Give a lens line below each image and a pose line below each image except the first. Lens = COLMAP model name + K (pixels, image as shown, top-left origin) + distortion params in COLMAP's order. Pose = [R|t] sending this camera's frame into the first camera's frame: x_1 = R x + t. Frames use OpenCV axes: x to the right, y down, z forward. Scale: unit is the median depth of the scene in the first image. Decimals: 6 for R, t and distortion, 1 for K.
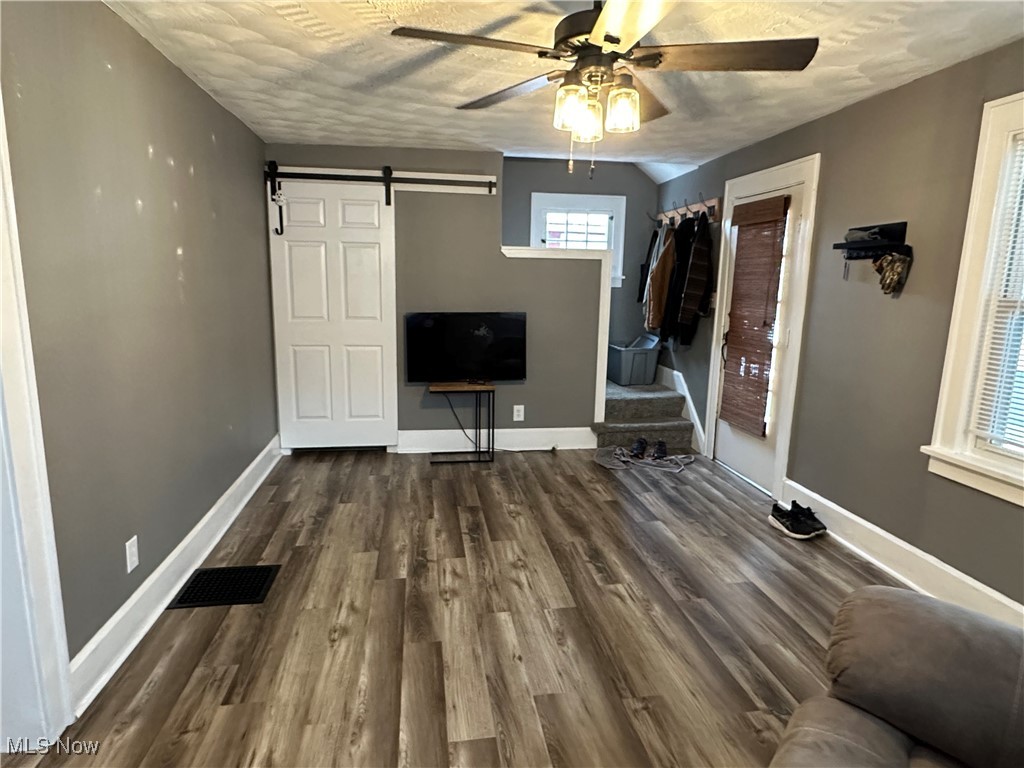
lens RADIAL K [[581.9, 0, 511.7], [0, 581.9, 381.8], [0, 0, 1]] dist [-0.003403, 0.001317]
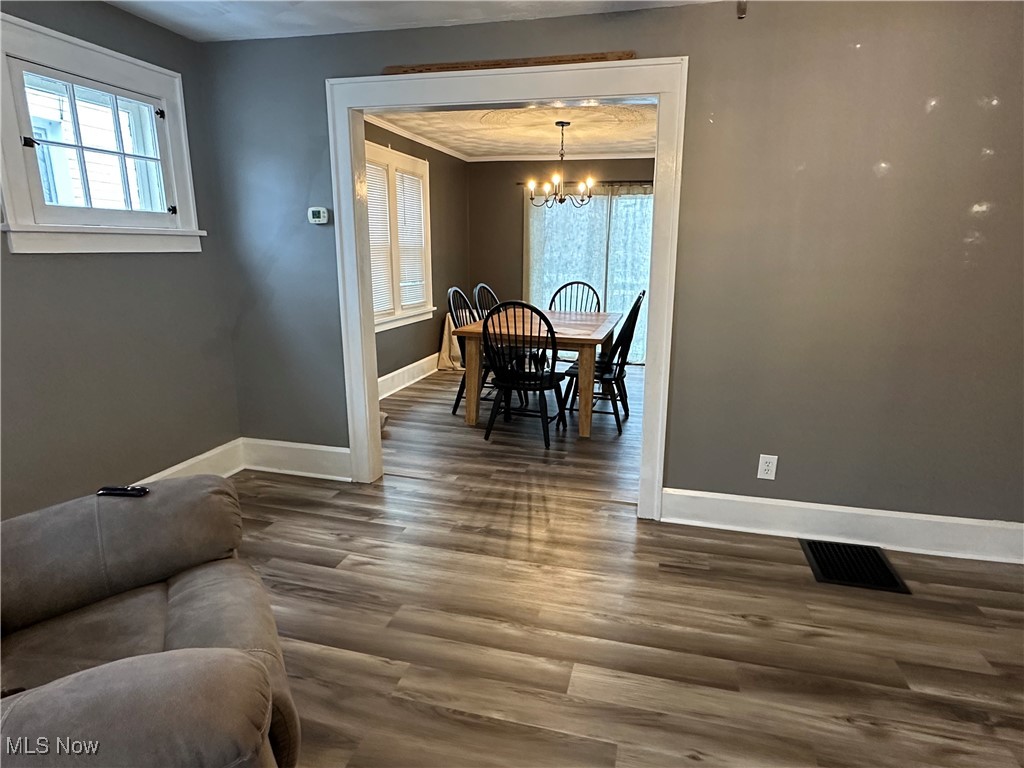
lens RADIAL K [[581.9, 0, 511.5], [0, 581.9, 385.6], [0, 0, 1]] dist [-0.003403, 0.001317]
pose [[-0.396113, 0.182460, -0.899890, 0.608320], [-0.172565, 0.947801, 0.268133, -0.099048], [0.901840, 0.261501, -0.343950, 0.851123]]
